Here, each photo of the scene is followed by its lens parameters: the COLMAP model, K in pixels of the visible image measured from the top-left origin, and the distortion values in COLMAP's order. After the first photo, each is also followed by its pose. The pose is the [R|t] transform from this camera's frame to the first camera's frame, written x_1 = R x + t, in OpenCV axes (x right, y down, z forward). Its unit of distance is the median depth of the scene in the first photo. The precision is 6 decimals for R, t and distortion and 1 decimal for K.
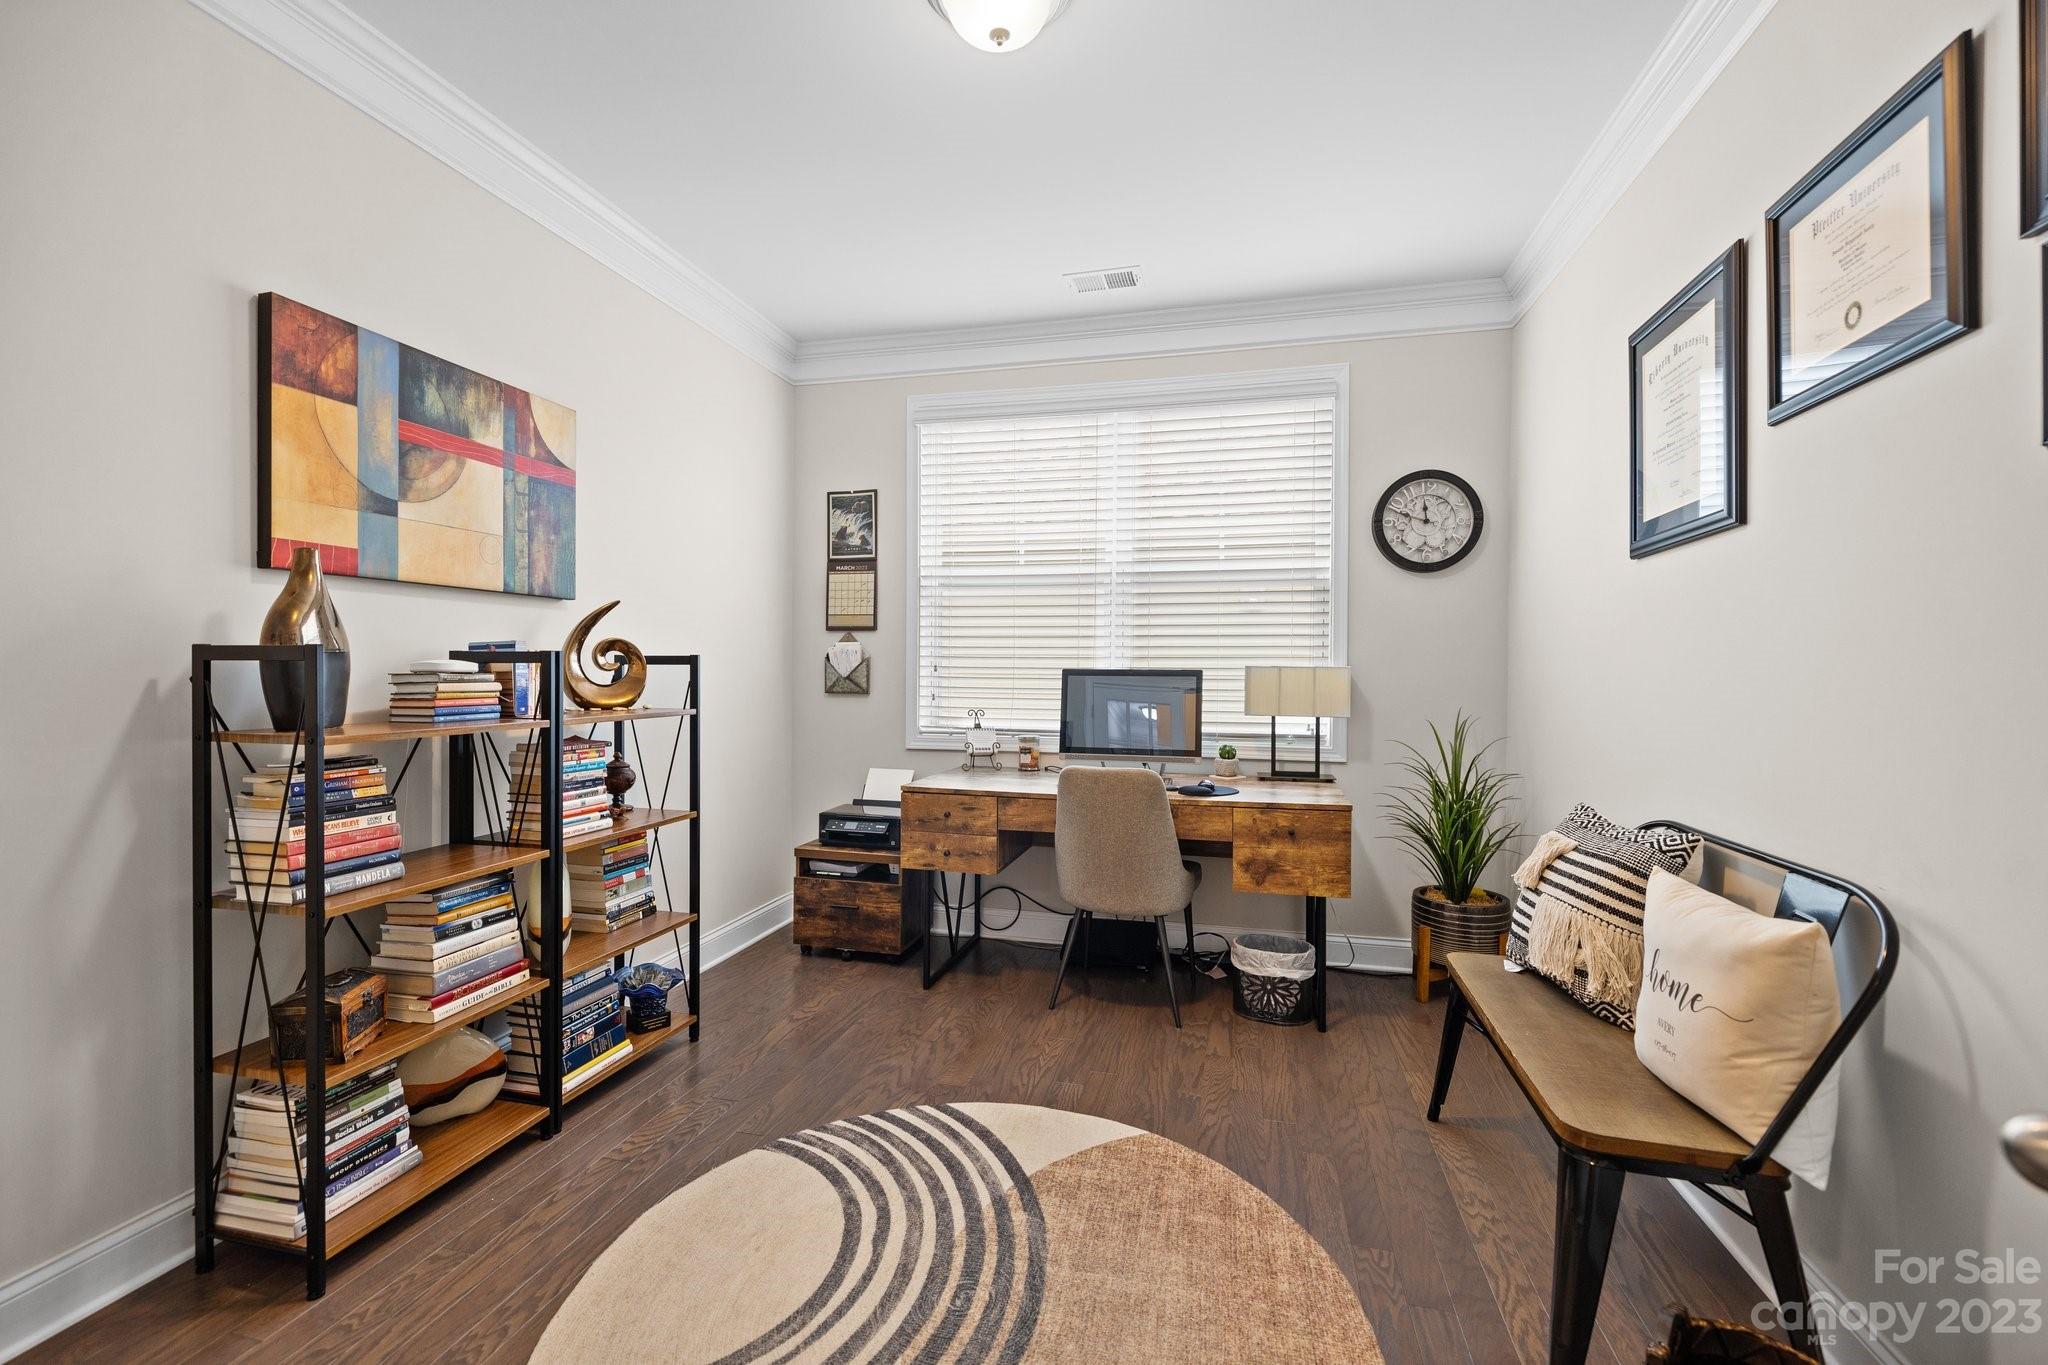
lens RADIAL K [[872.7, 0, 1020.5], [0, 872.7, 675.4], [0, 0, 1]] dist [-0.001597, 0.000096]
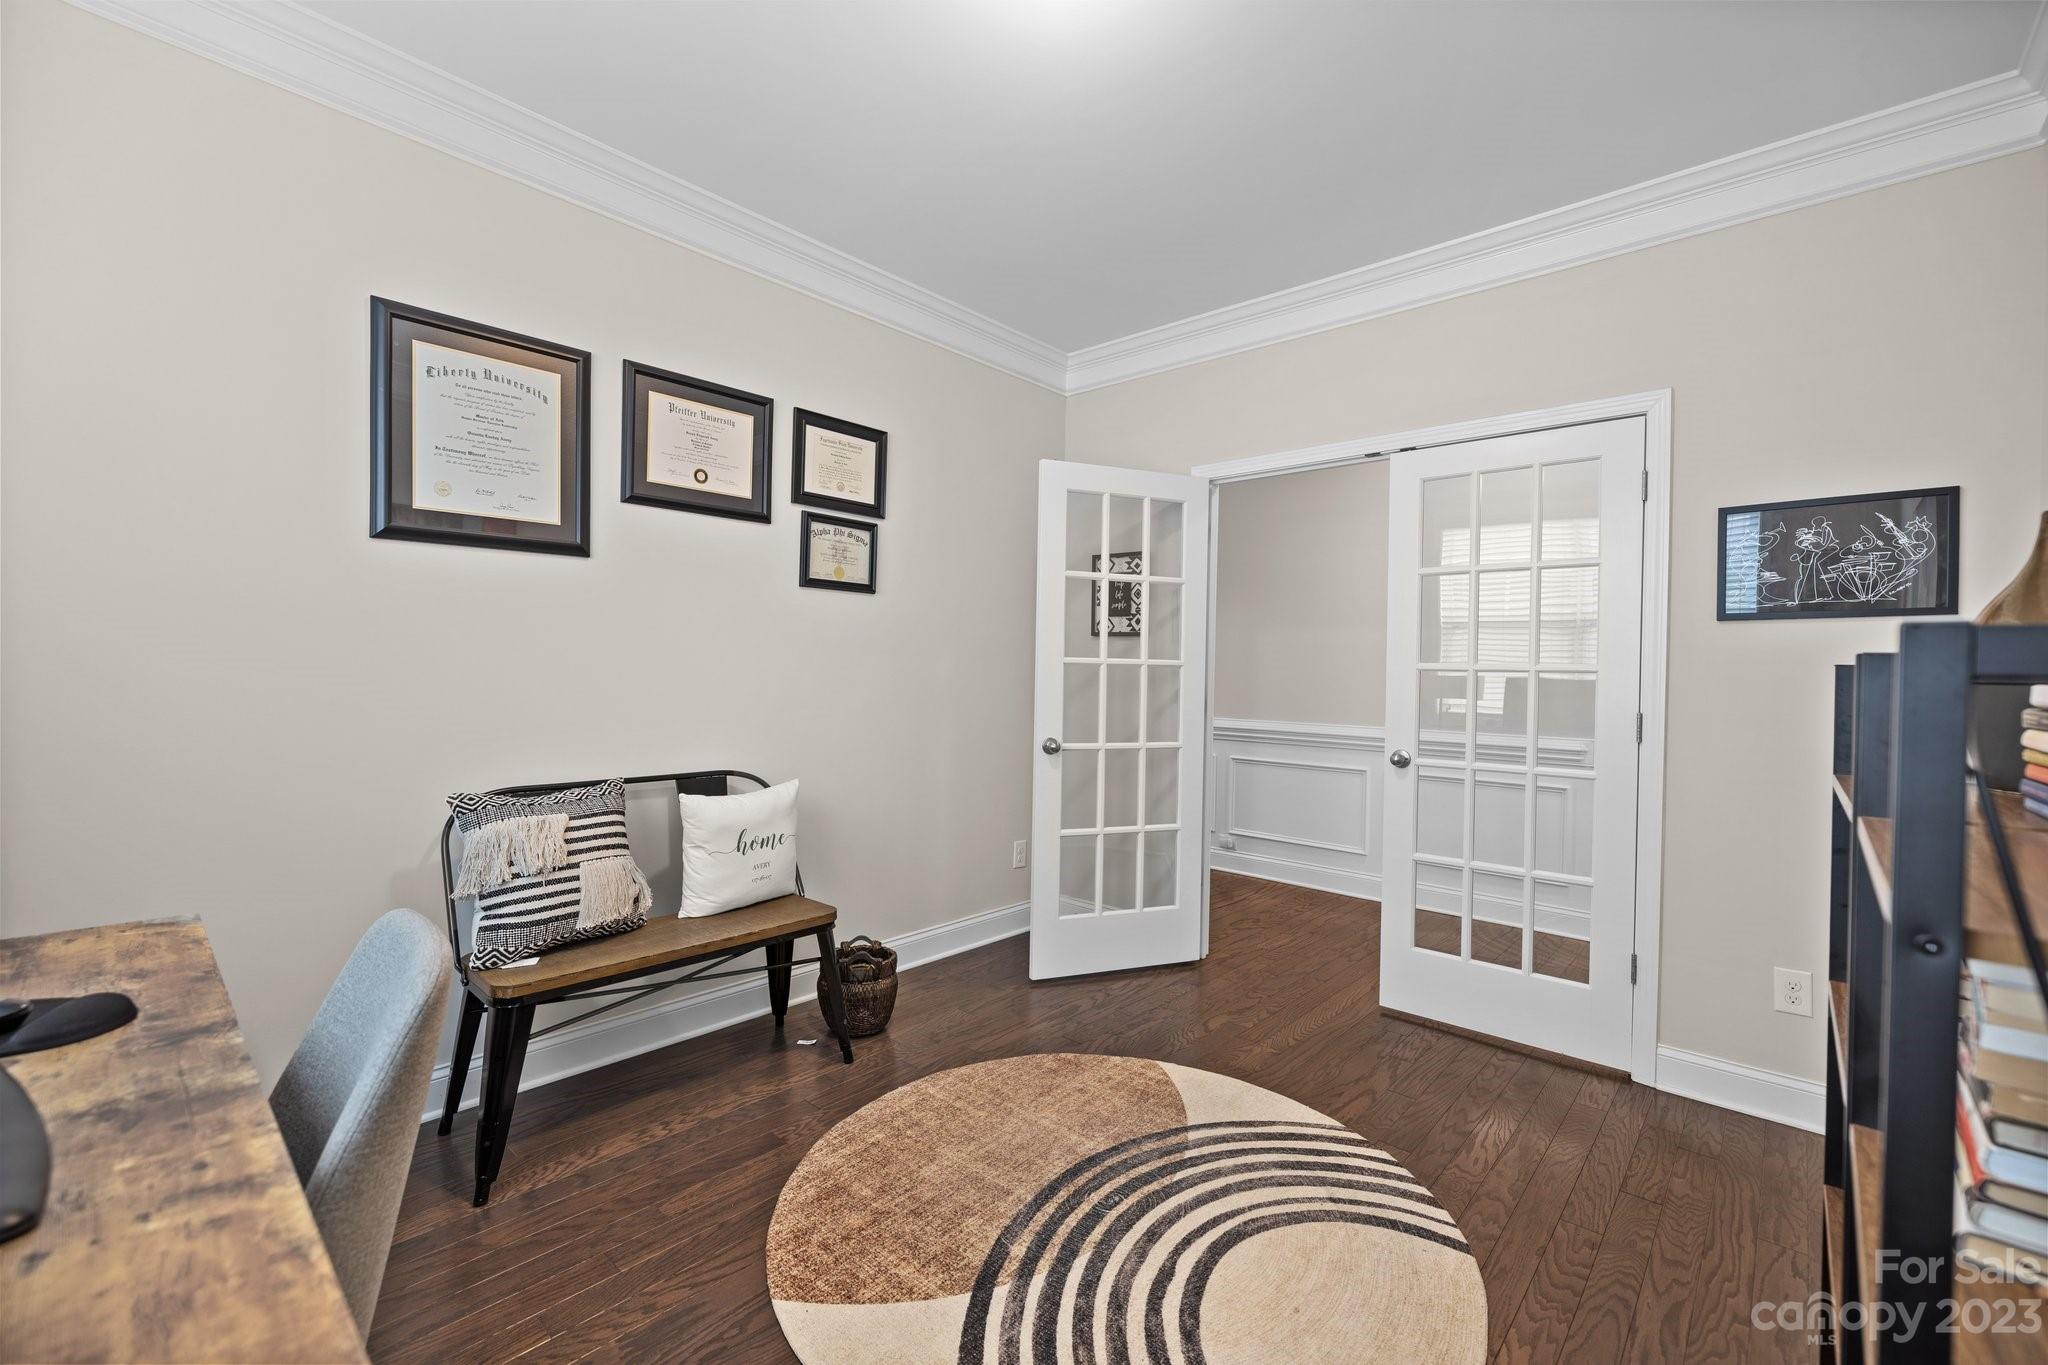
lens RADIAL K [[872.7, 0, 1011.7], [0, 872.7, 672.4], [0, 0, 1]] dist [-0.001597, 0.000096]
pose [[-0.879470, -0.025296, 0.475282, -0.449335], [-0.021390, 0.999678, 0.013625, -0.020397], [-0.475474, 0.001816, -0.879728, 1.918156]]
